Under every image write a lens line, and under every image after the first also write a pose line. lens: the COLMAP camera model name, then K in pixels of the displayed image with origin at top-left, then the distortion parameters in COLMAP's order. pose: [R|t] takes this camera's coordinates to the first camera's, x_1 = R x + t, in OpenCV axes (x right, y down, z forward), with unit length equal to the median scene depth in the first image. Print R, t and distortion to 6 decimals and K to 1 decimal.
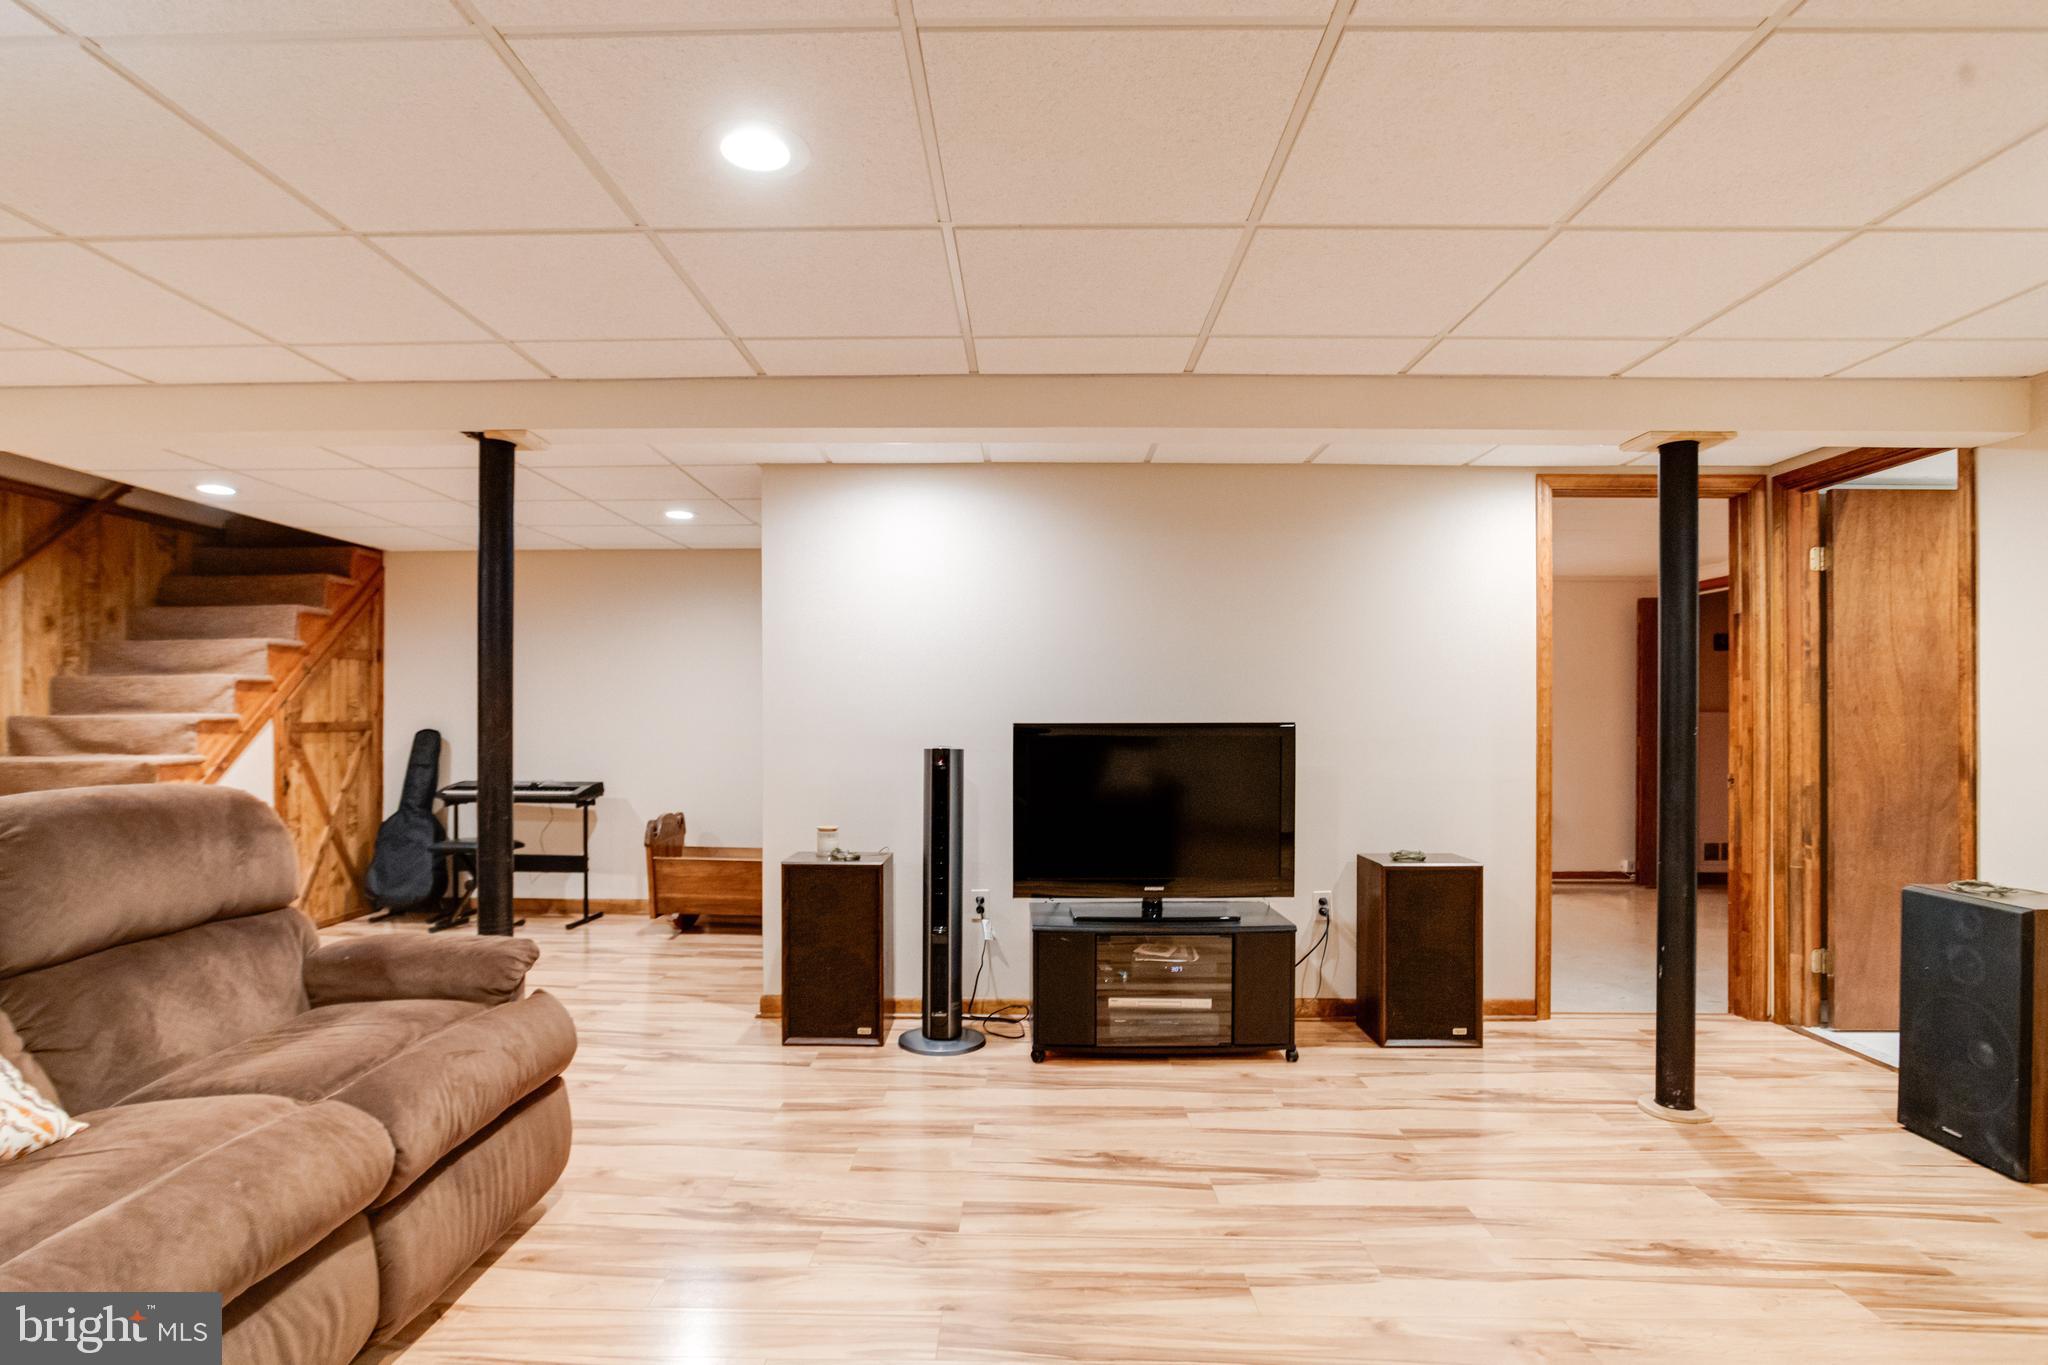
lens RADIAL K [[1034.0, 0, 1007.0], [0, 1034.0, 725.4], [0, 0, 1]] dist [-0.031785, 0.007568]
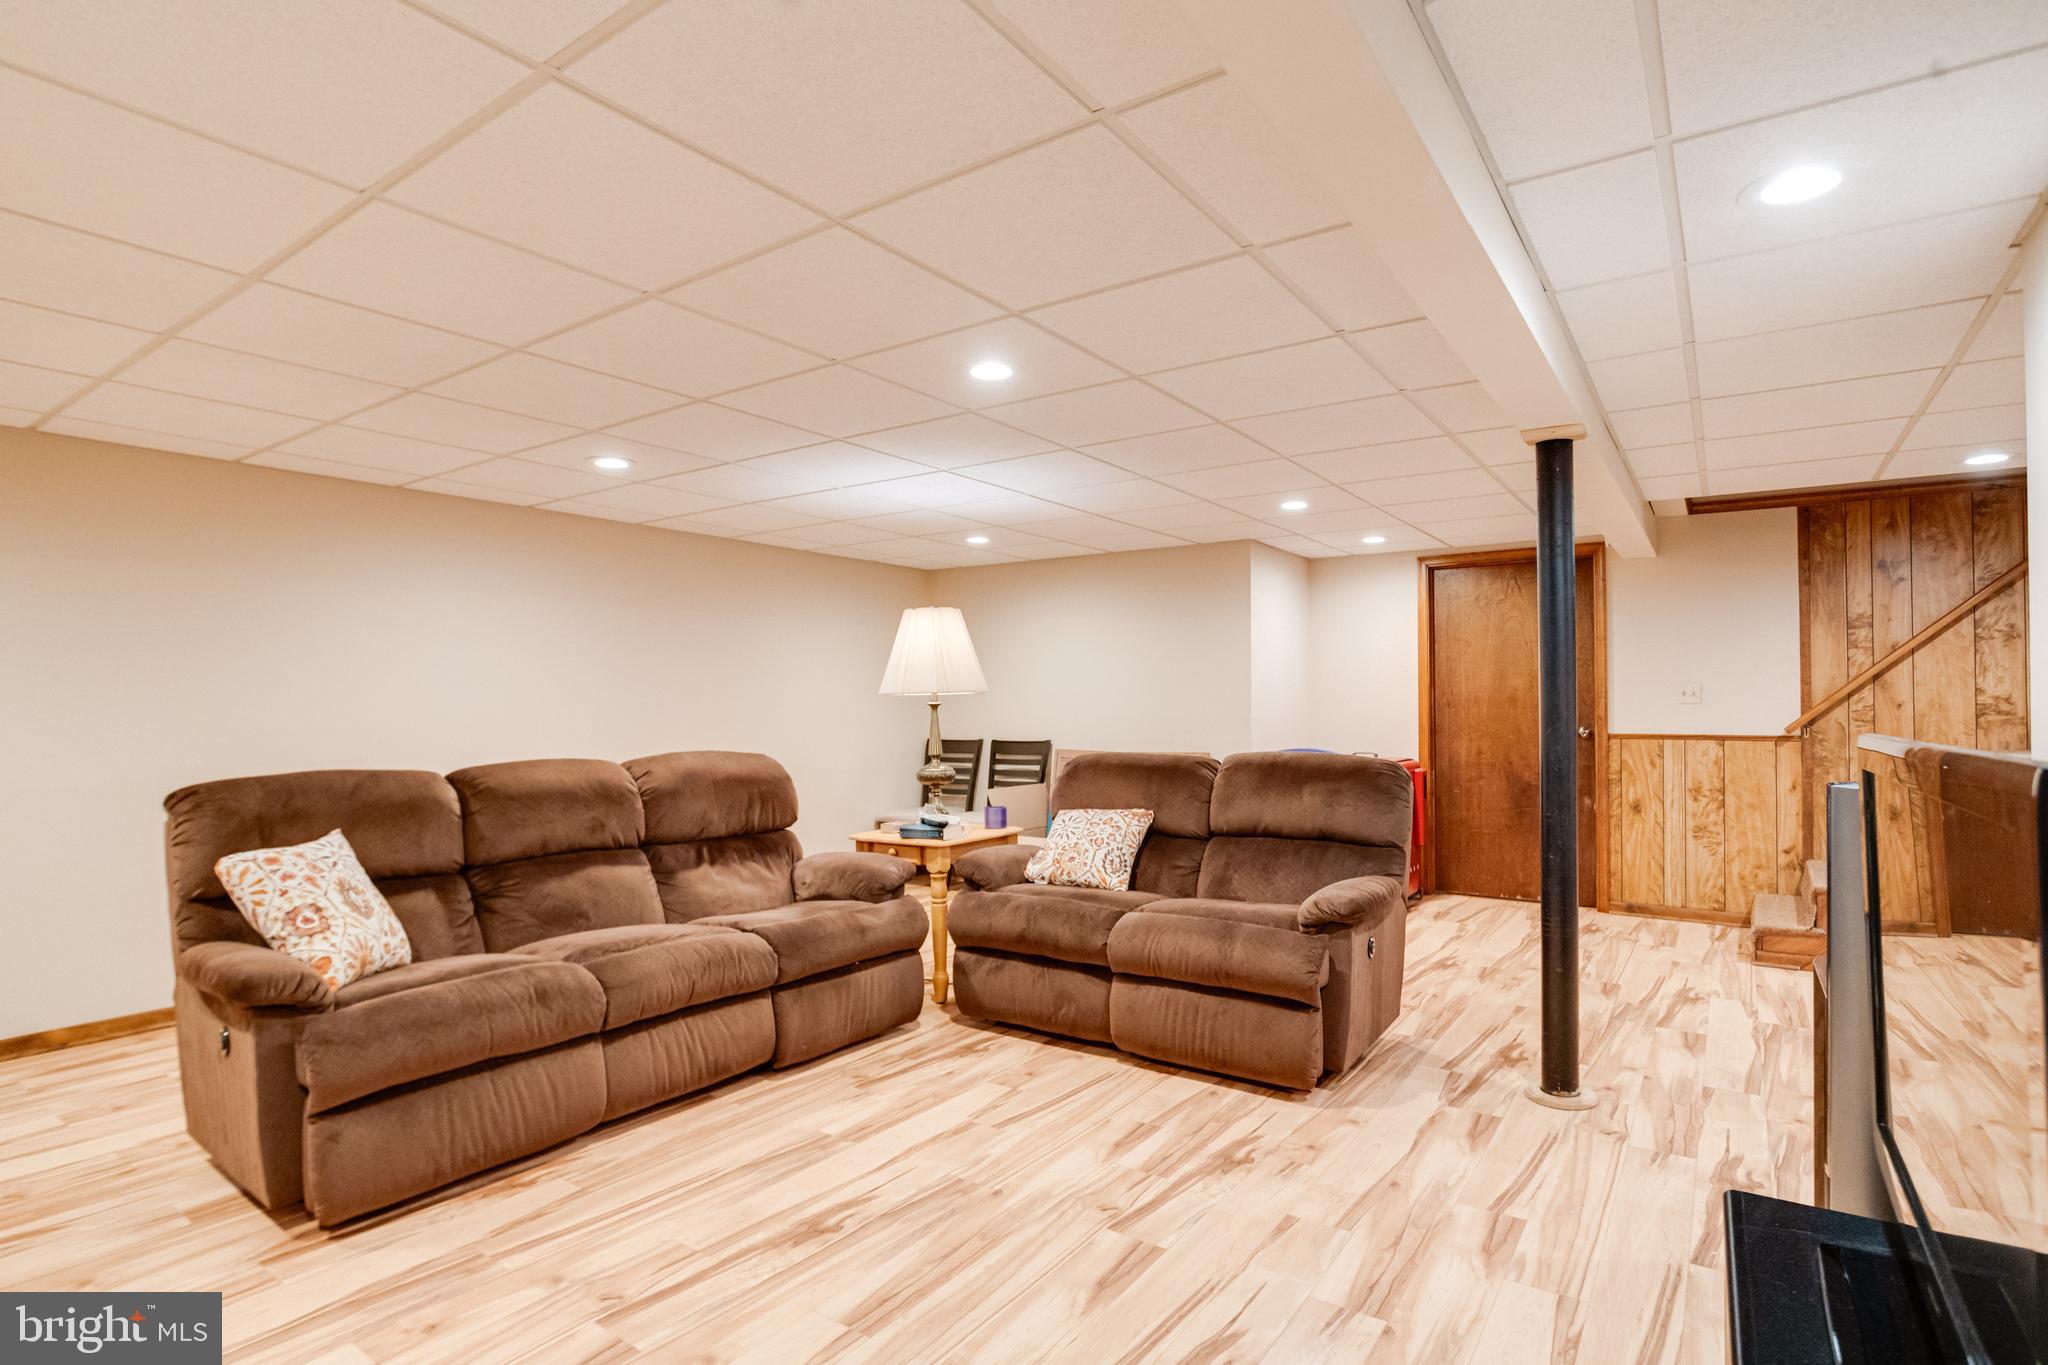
lens RADIAL K [[1034.0, 0, 1013.7], [0, 1034.0, 678.1], [0, 0, 1]] dist [-0.031785, 0.007568]
pose [[-0.550962, -0.023468, -0.834200, 0.534177], [-0.003394, 0.999659, -0.025881, -0.012625], [0.834523, -0.011428, -0.550854, 0.928248]]
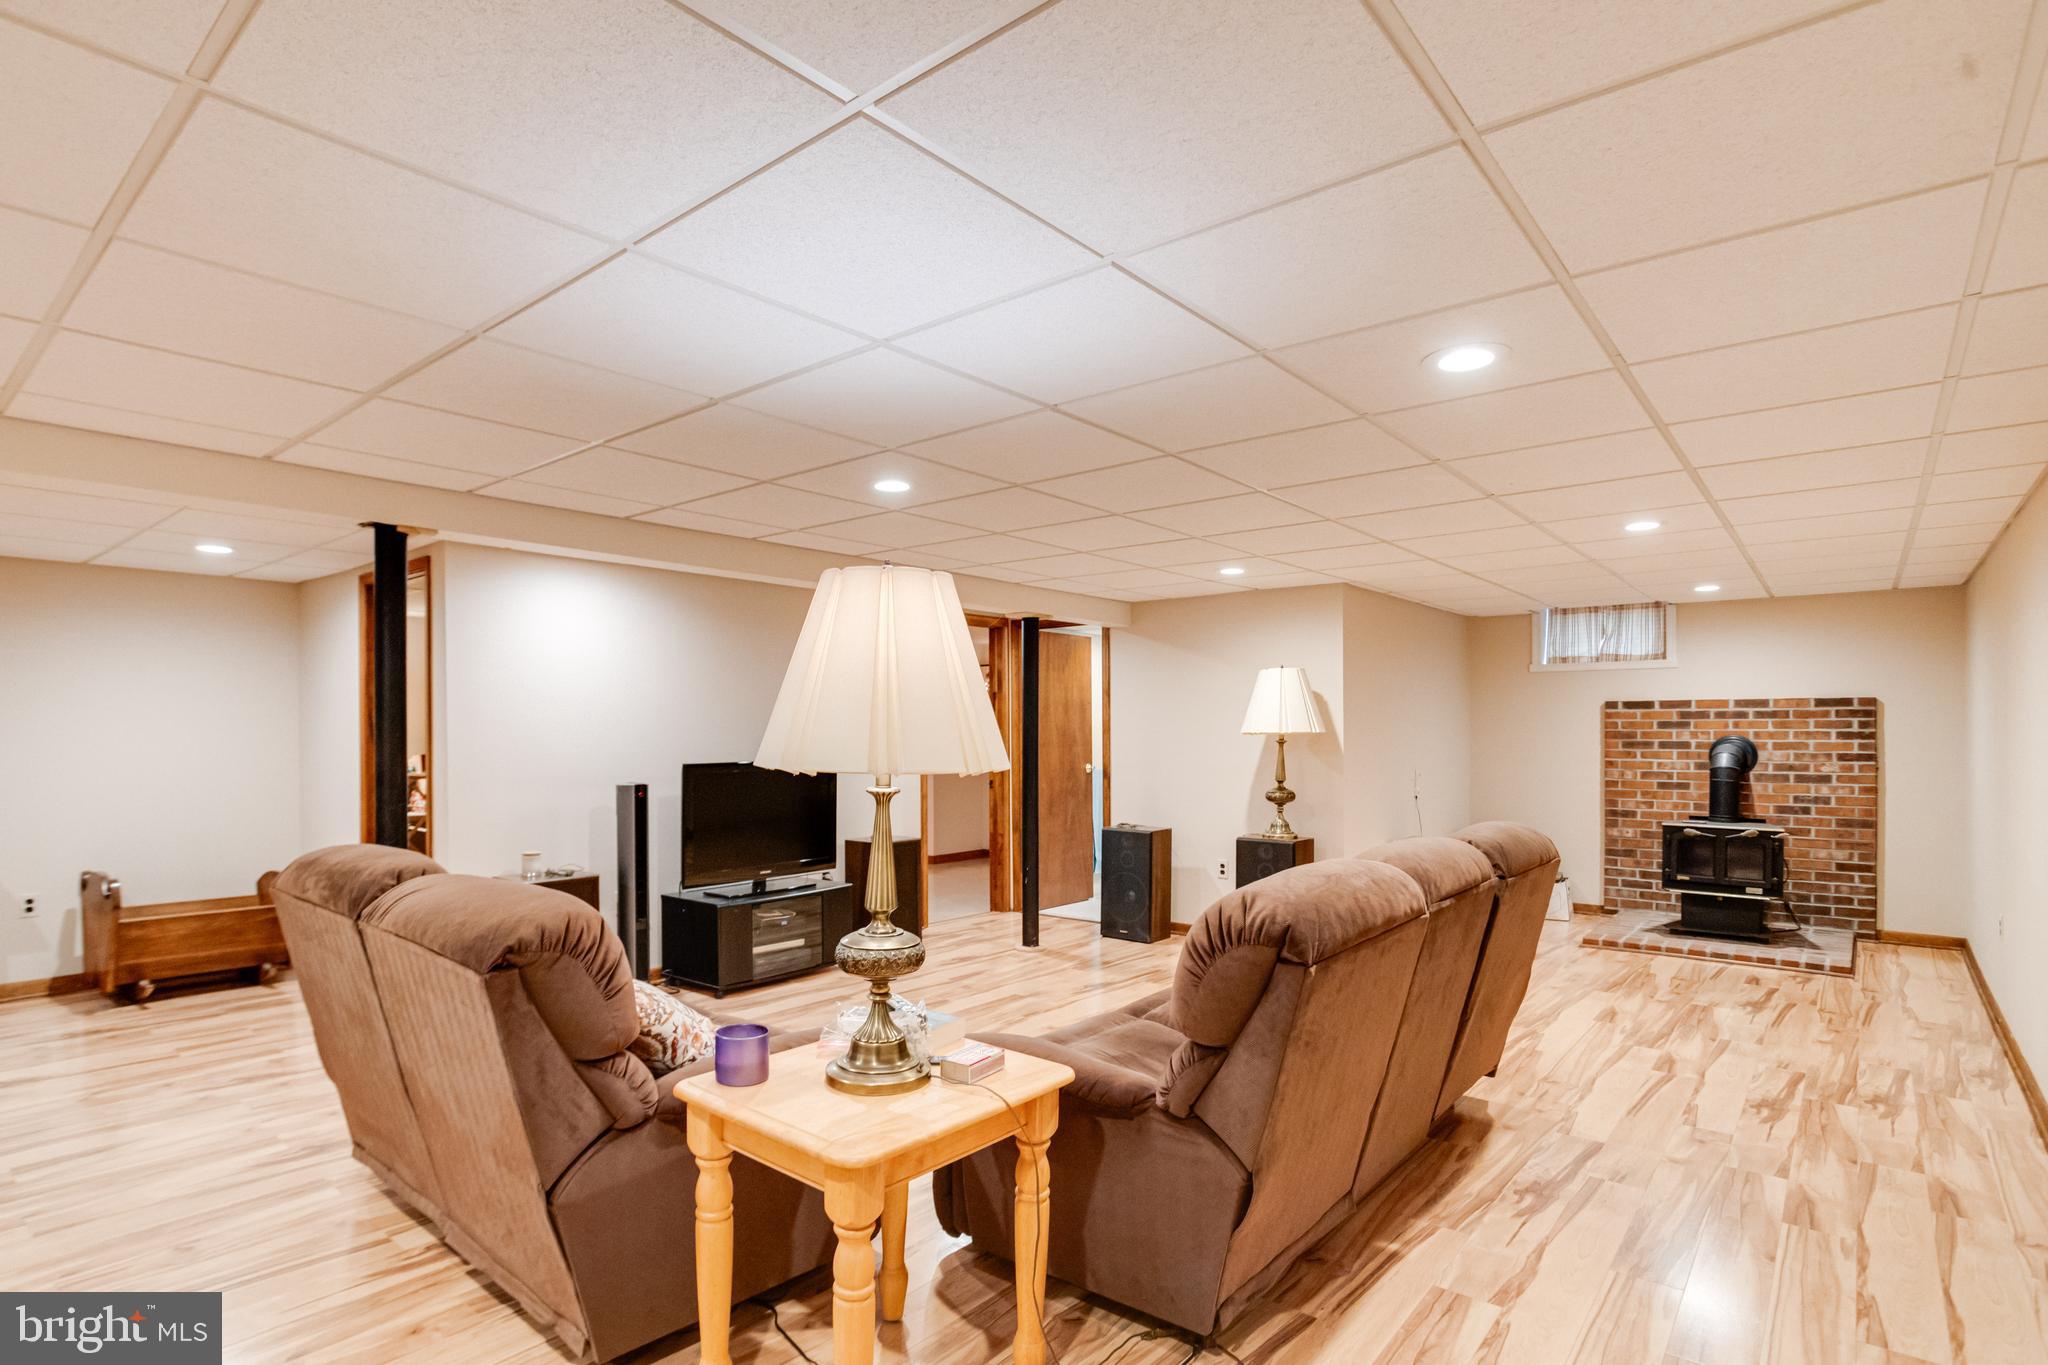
lens RADIAL K [[1034.0, 0, 1000.8], [0, 1034.0, 713.2], [0, 0, 1]] dist [-0.031785, 0.007568]
pose [[0.626831, 0.008789, 0.779106, -0.795851], [0.007471, 0.999823, -0.017289, -0.041940], [-0.779119, 0.016658, 0.626654, -0.198089]]
